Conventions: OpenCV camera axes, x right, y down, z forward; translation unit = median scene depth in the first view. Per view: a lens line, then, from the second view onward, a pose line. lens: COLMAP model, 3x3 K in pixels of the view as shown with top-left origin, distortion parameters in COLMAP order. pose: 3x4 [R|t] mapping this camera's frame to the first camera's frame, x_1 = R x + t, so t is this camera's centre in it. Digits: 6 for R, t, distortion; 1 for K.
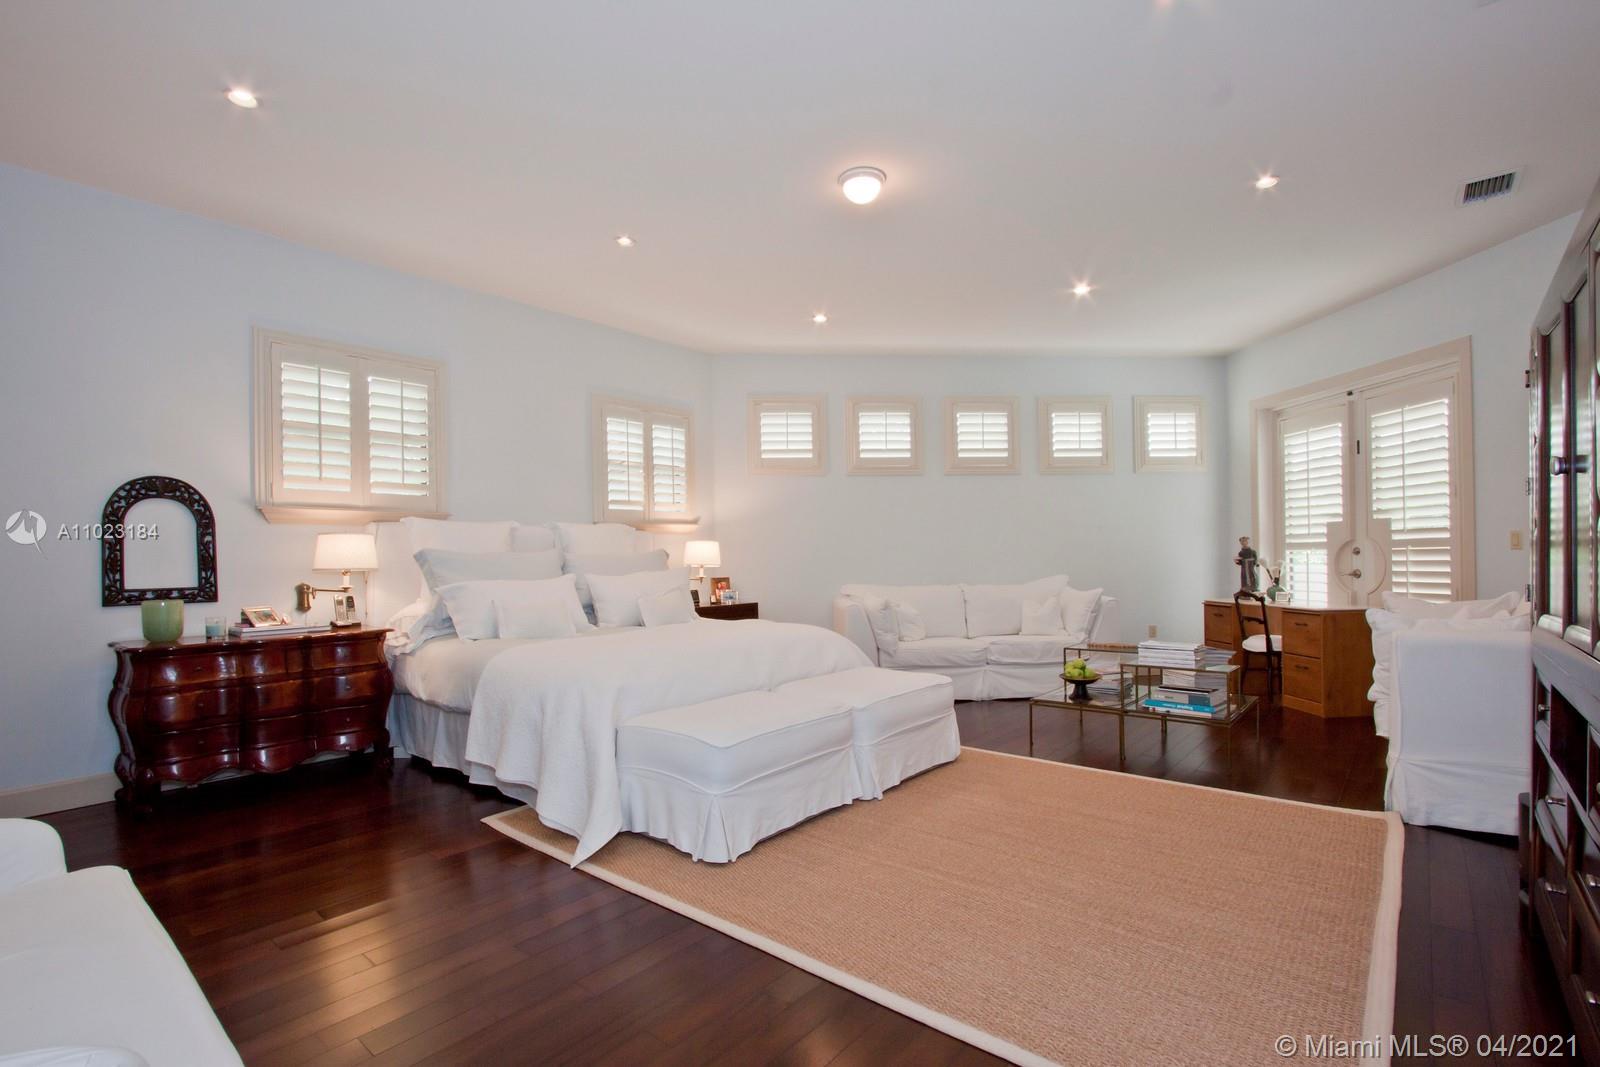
lens RADIAL K [[742.1, 0, 803.2], [0, 742.1, 553.5], [0, 0, 1]] dist [-0.022022, 0.000705]
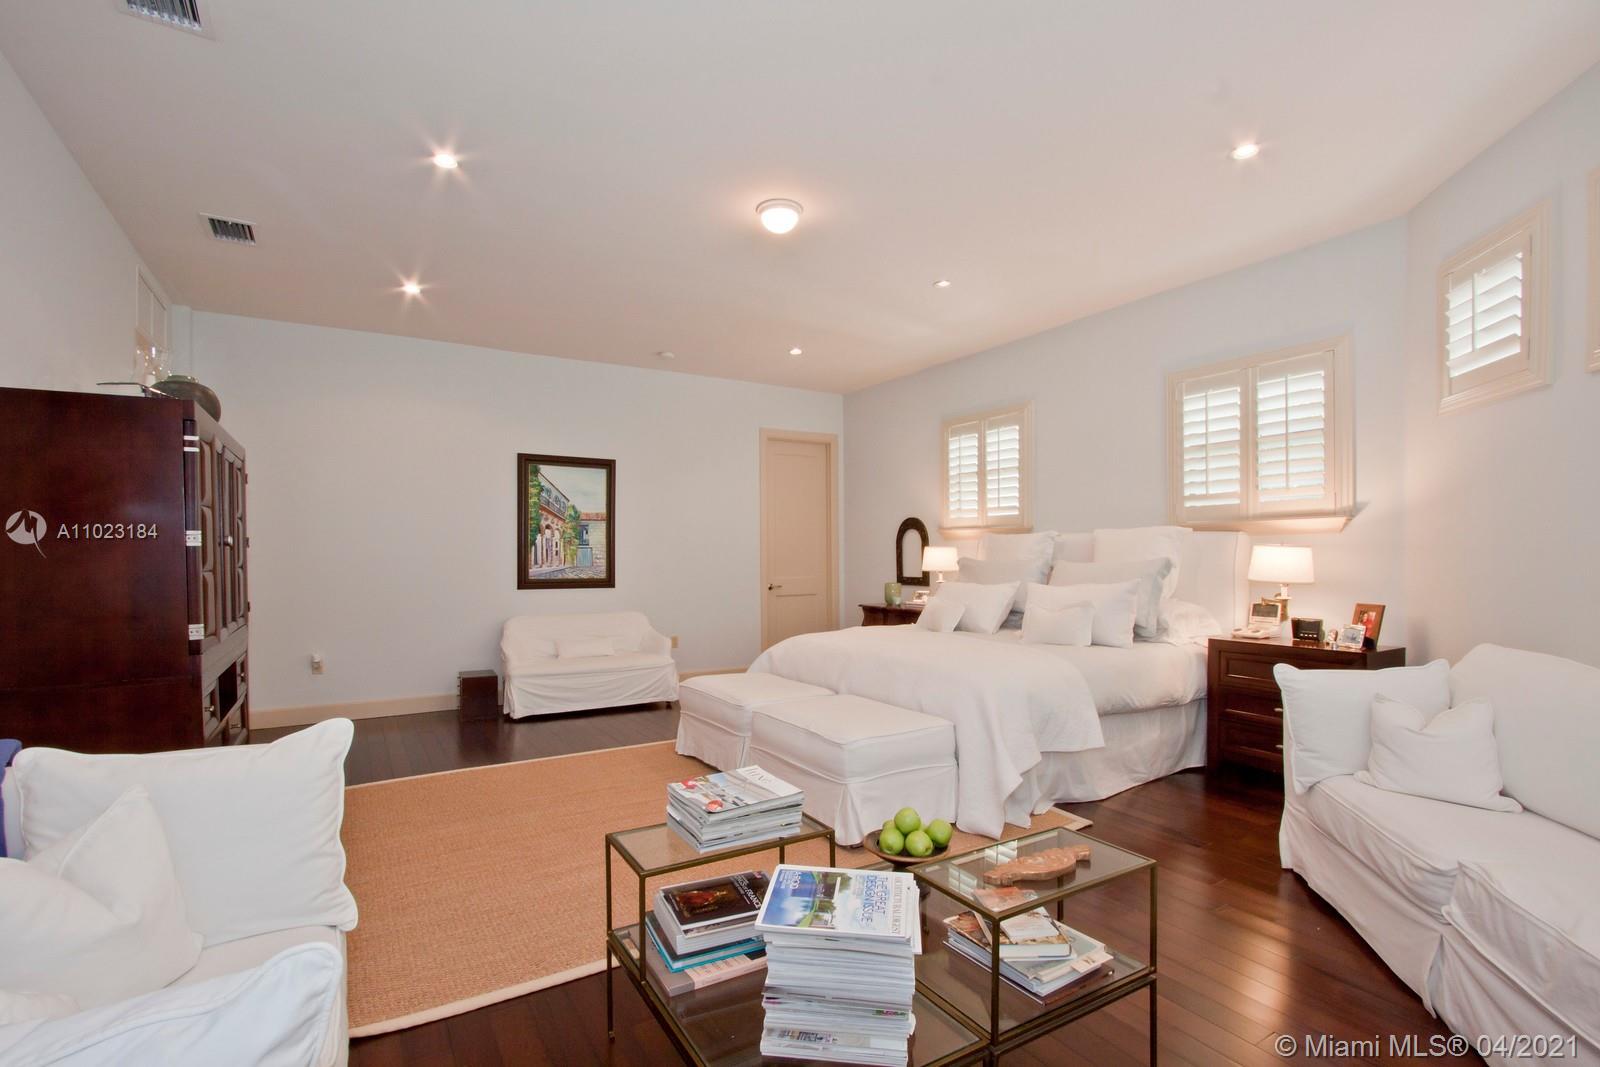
lens RADIAL K [[742.1, 0, 803.2], [0, 742.1, 553.5], [0, 0, 1]] dist [-0.022022, 0.000705]
pose [[-0.309983, -0.007540, -0.950712, 0.630045], [-0.007891, 0.999955, -0.005357, -0.001719], [0.950709, 0.005842, -0.310028, 0.841866]]
